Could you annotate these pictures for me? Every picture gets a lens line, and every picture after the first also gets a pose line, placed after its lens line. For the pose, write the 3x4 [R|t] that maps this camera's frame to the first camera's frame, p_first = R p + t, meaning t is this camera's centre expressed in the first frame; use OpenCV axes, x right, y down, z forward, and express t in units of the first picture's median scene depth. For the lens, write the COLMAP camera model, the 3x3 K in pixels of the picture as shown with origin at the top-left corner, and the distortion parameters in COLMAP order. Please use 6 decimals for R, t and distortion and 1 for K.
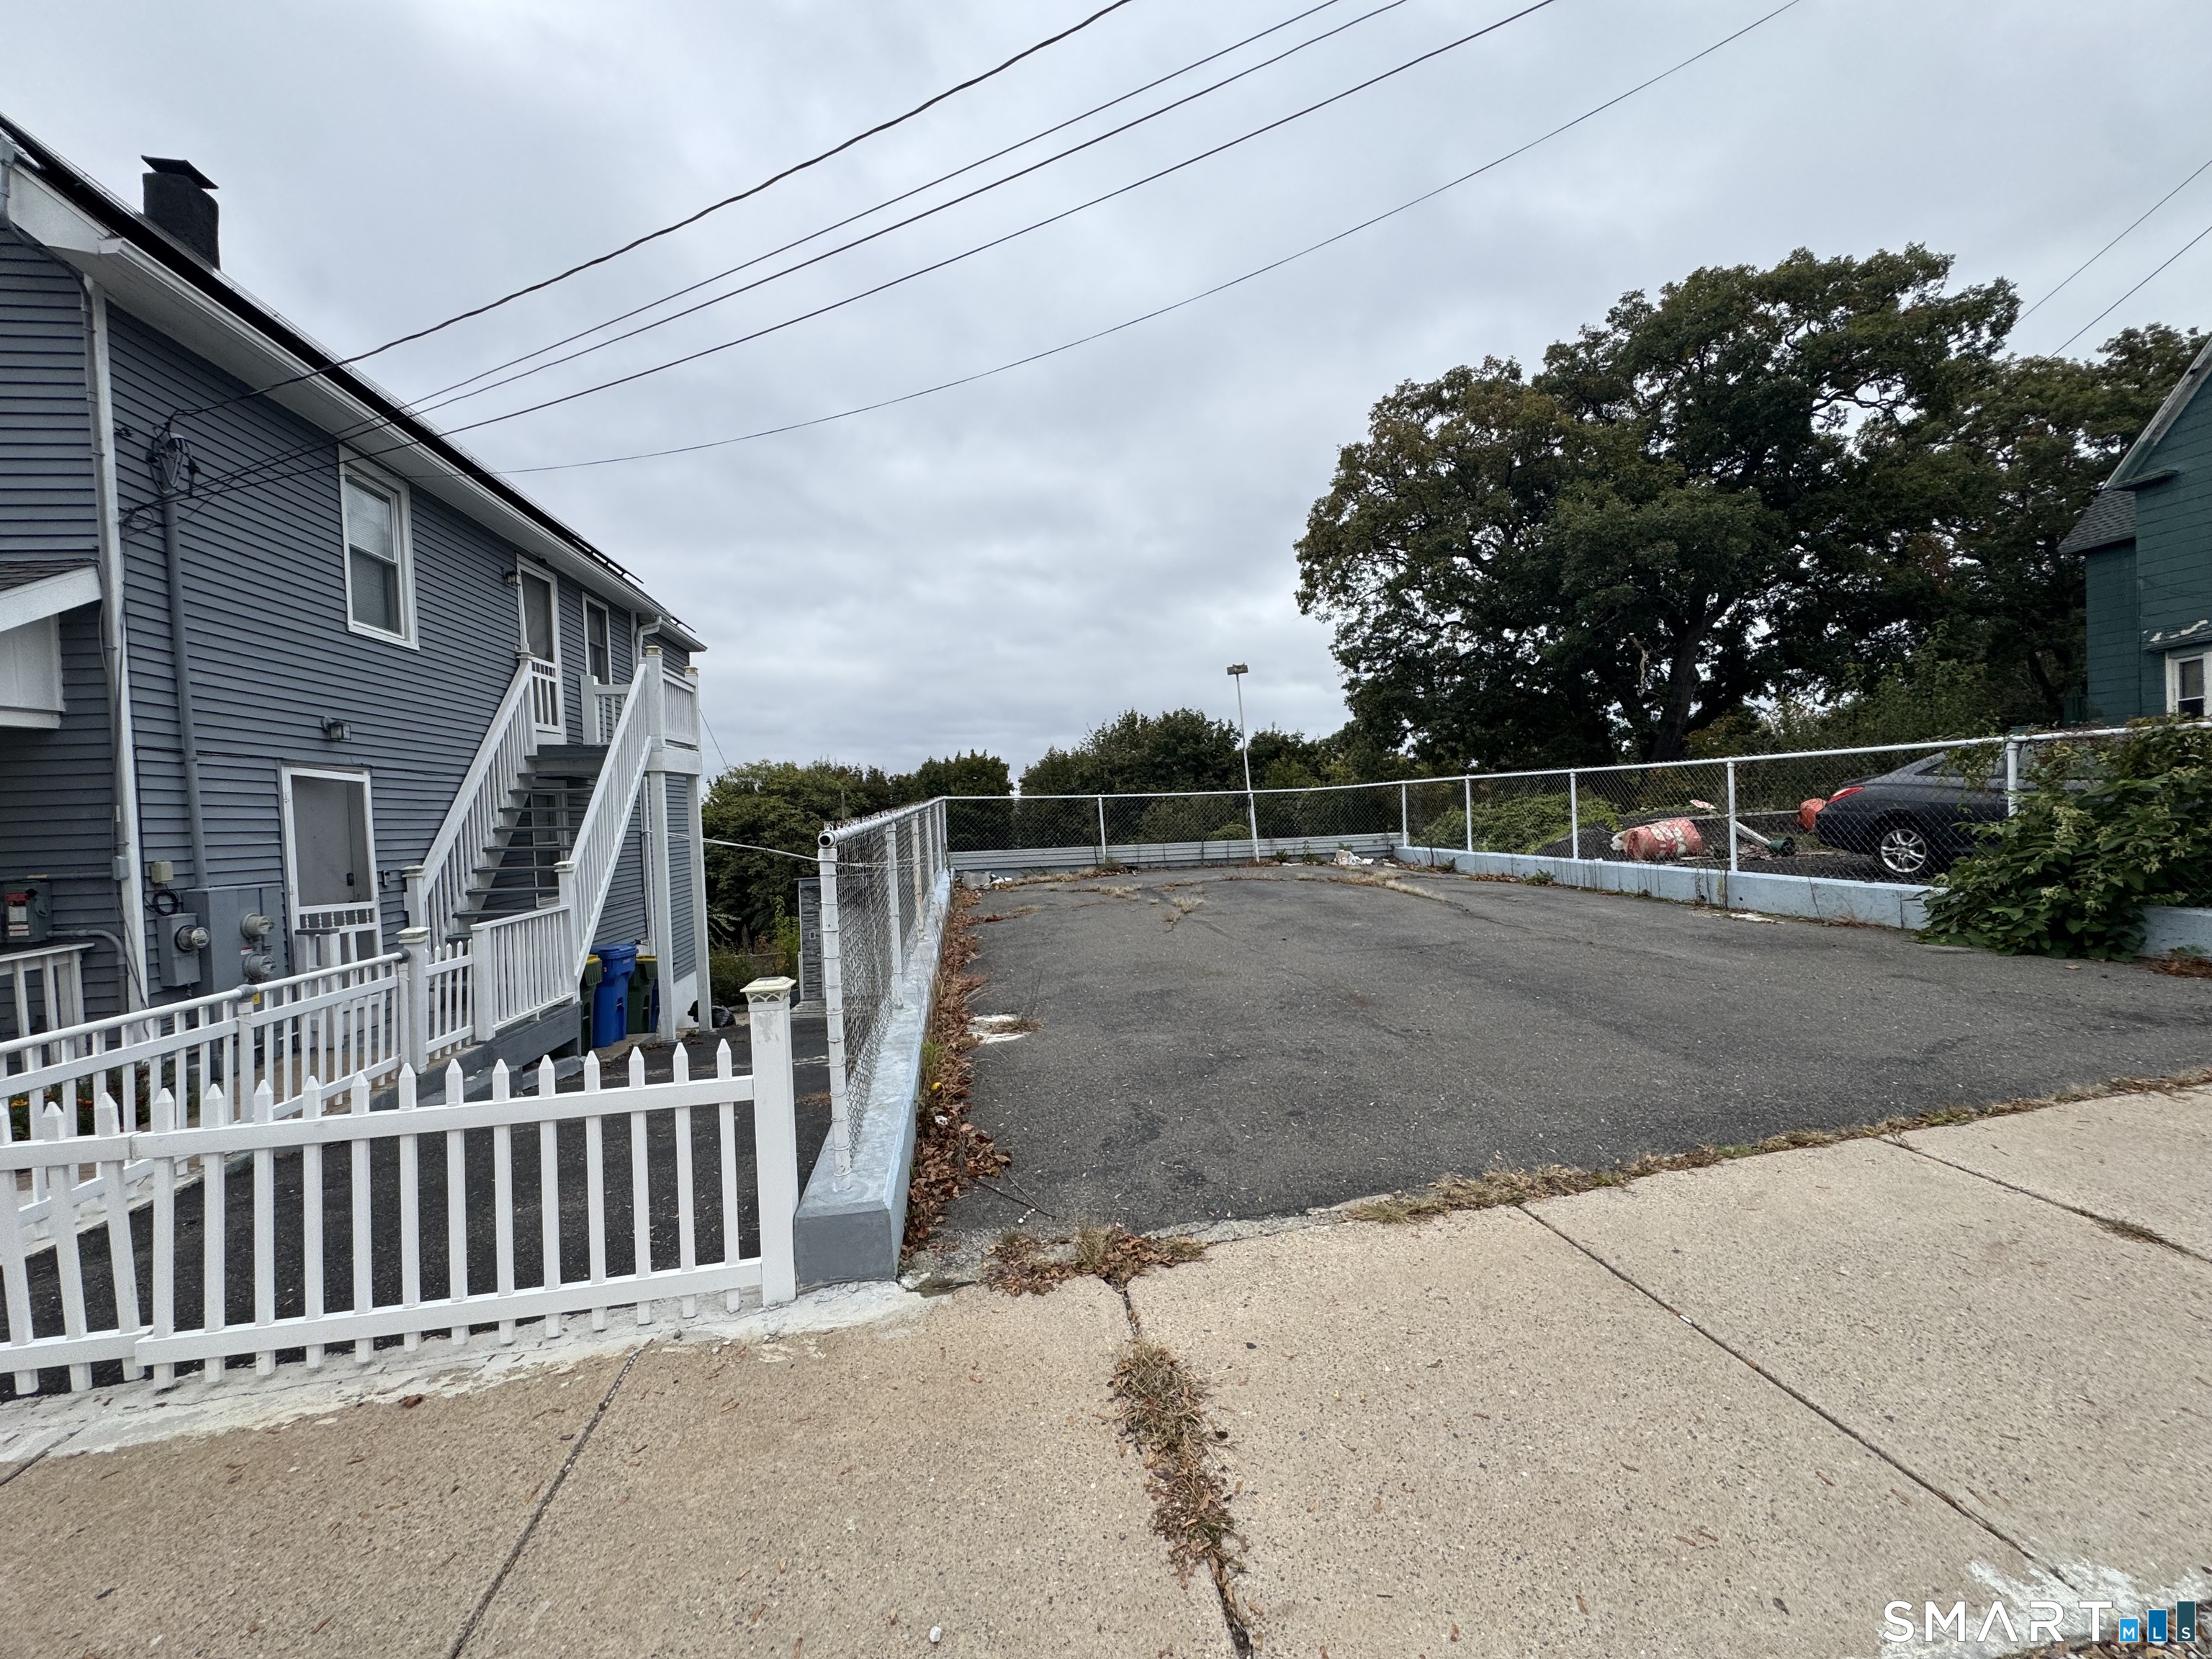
lens RADIAL K [[879.2, 0, 1106.0], [0, 879.2, 829.5], [0, 0, 1]] dist [-0.002857, 0.000046]
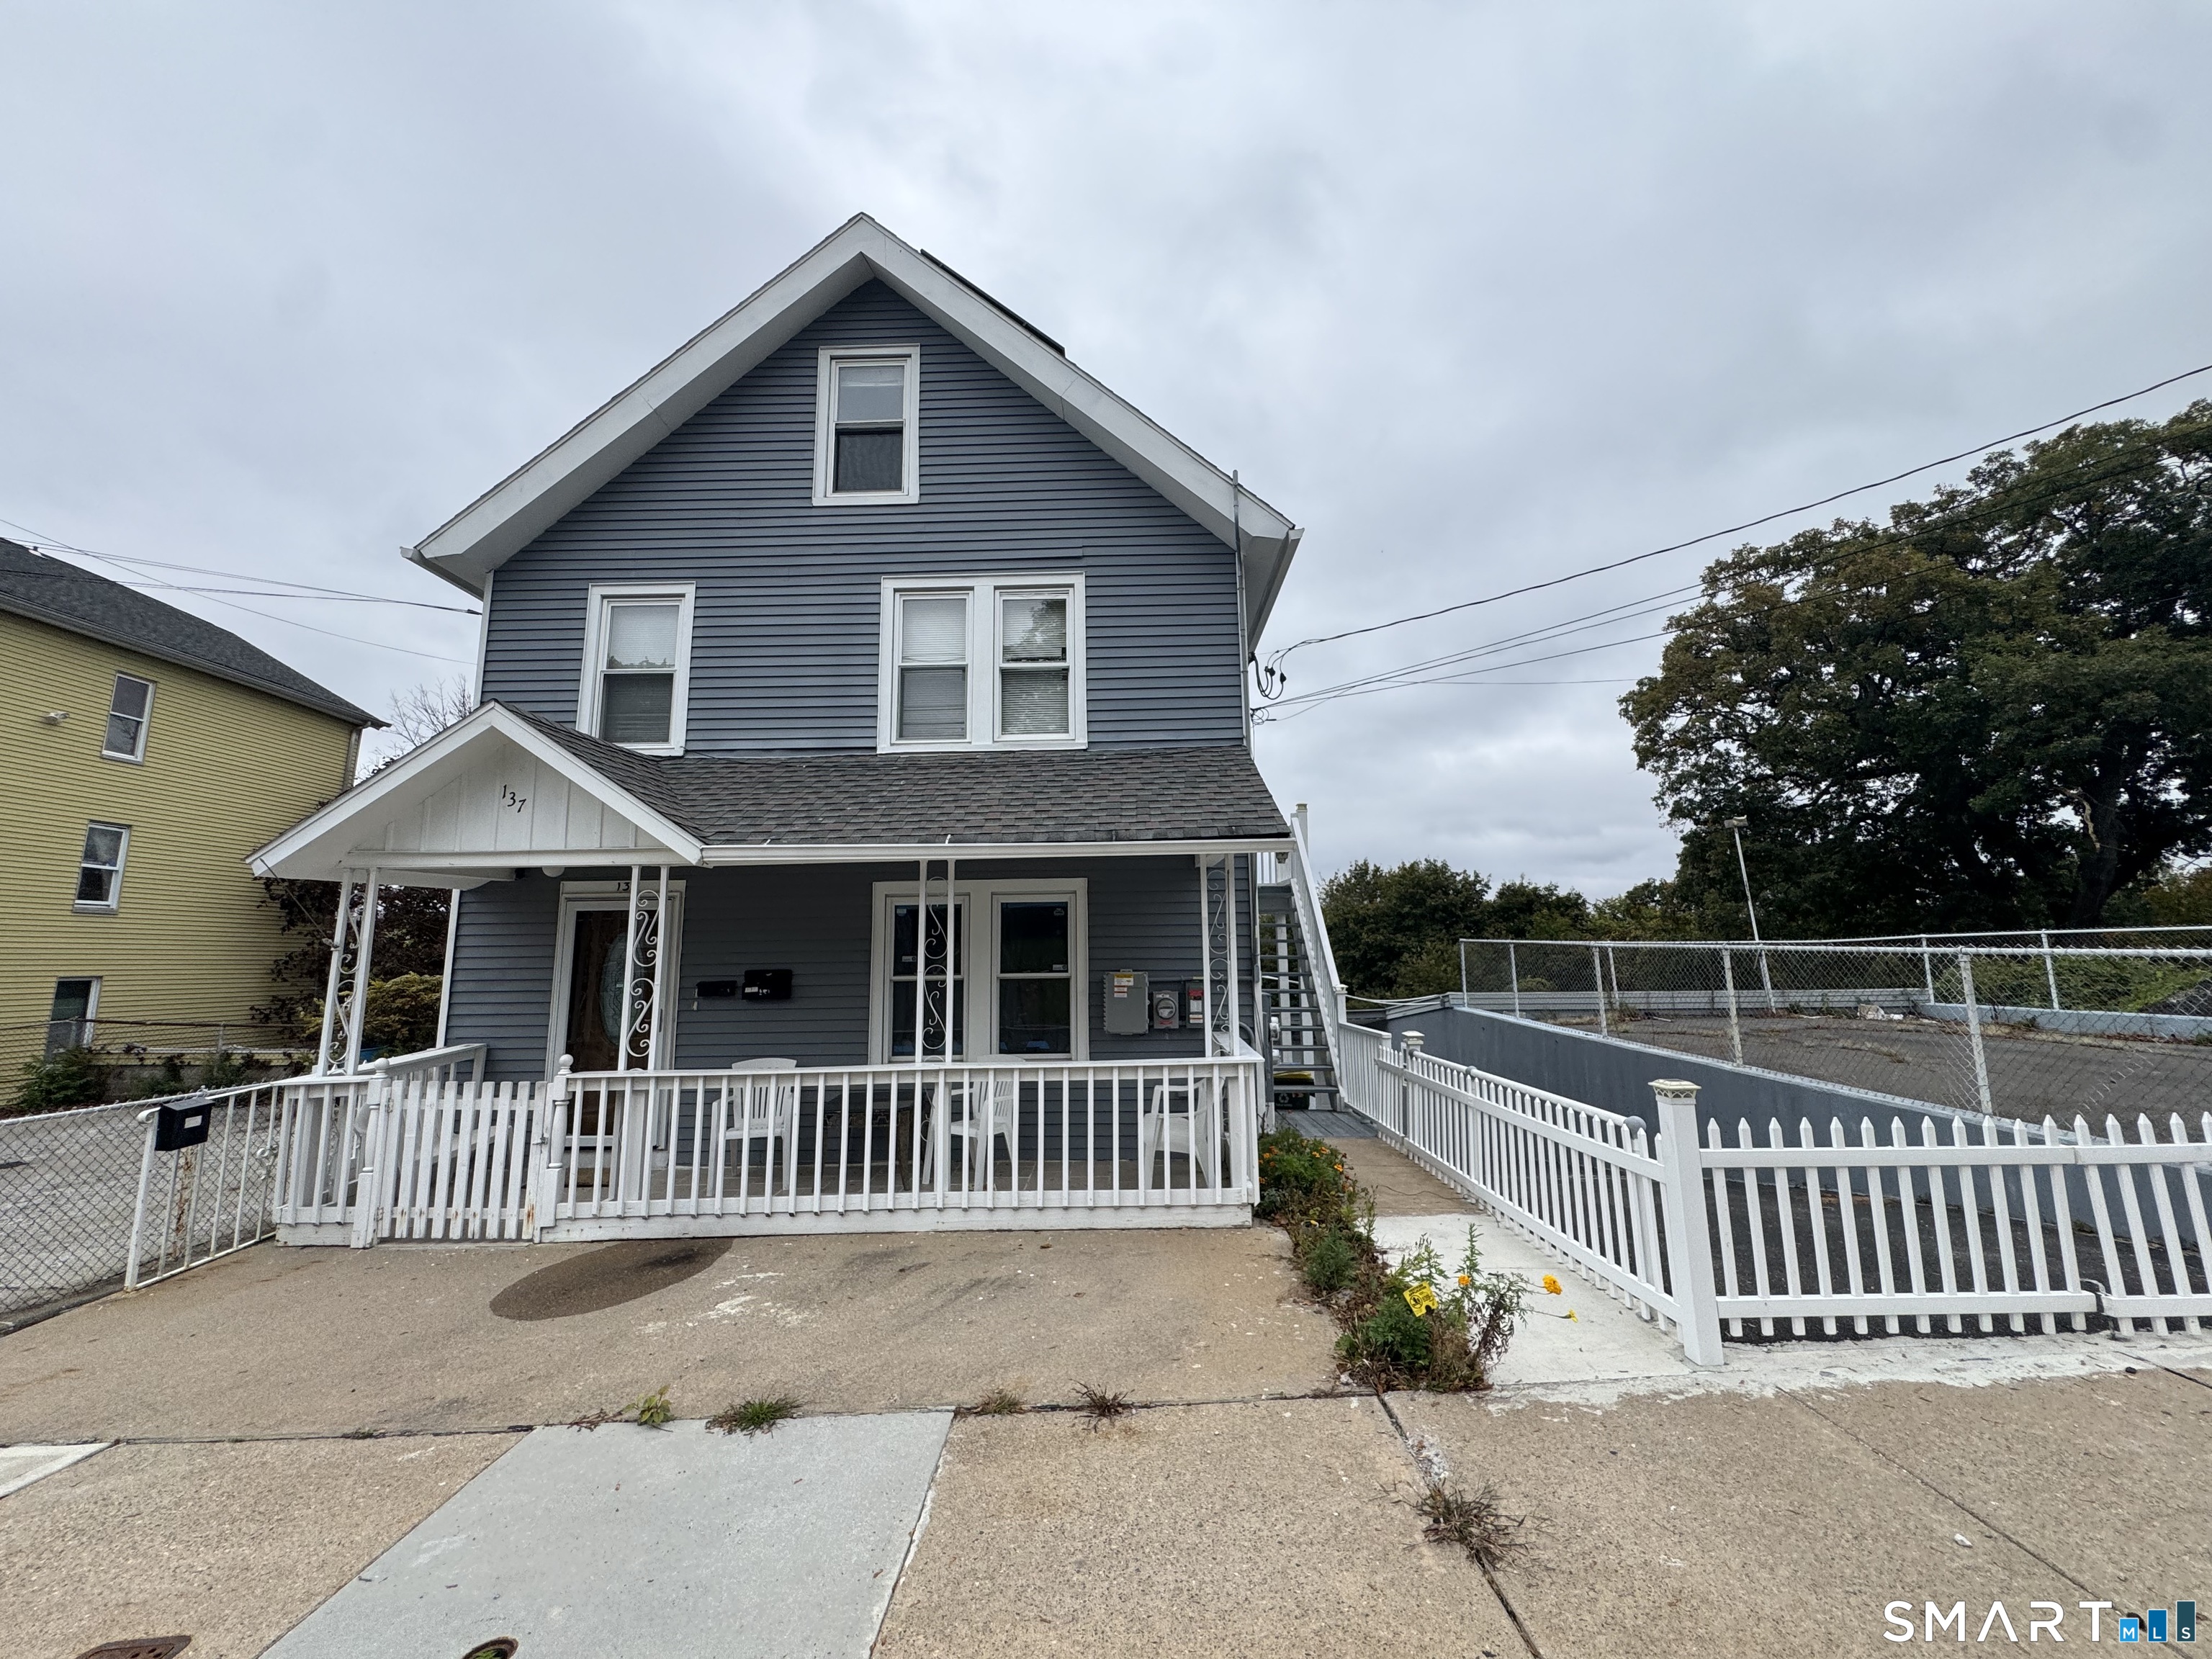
lens RADIAL K [[879.2, 0, 1106.0], [0, 879.2, 829.5], [0, 0, 1]] dist [-0.002857, 0.000046]
pose [[0.985365, 0.004270, -0.170406, -0.226762], [-0.032774, 0.985780, -0.164813, 0.011552], [0.167280, 0.167986, 0.971493, -0.070248]]
